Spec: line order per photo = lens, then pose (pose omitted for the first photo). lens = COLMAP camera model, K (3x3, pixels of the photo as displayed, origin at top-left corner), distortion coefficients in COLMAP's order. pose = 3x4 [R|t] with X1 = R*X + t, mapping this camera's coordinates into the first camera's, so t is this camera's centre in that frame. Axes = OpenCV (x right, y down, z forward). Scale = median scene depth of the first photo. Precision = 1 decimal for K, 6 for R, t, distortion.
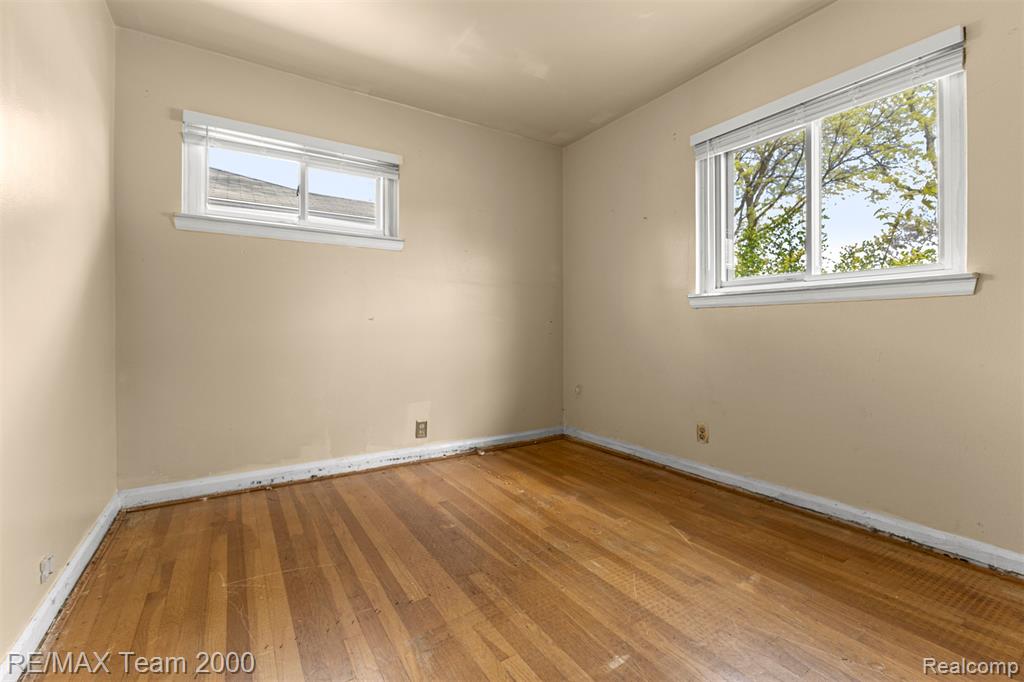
lens RADIAL K [[440.0, 0, 511.9], [0, 440.0, 332.8], [0, 0, 1]] dist [0.003967, 0.000149]
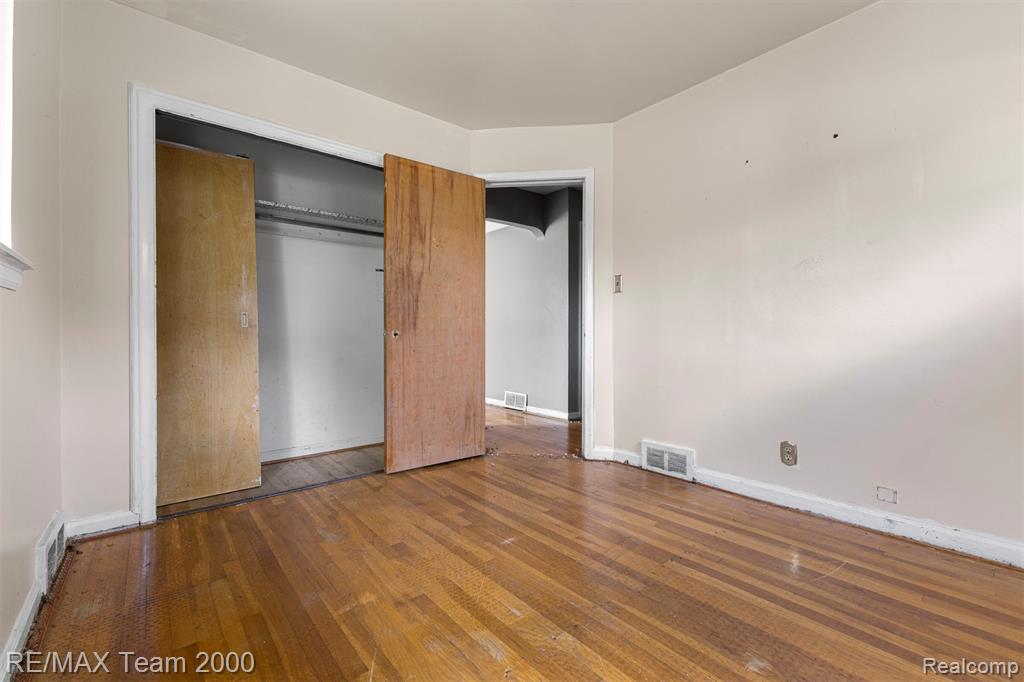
lens RADIAL K [[440.0, 0, 511.9], [0, 440.0, 332.8], [0, 0, 1]] dist [0.003967, 0.000149]
pose [[-0.991049, 0.003310, -0.133455, 0.322536], [0.002334, 0.999969, 0.007470, -0.019520], [0.133476, 0.007091, -0.991027, 1.898838]]
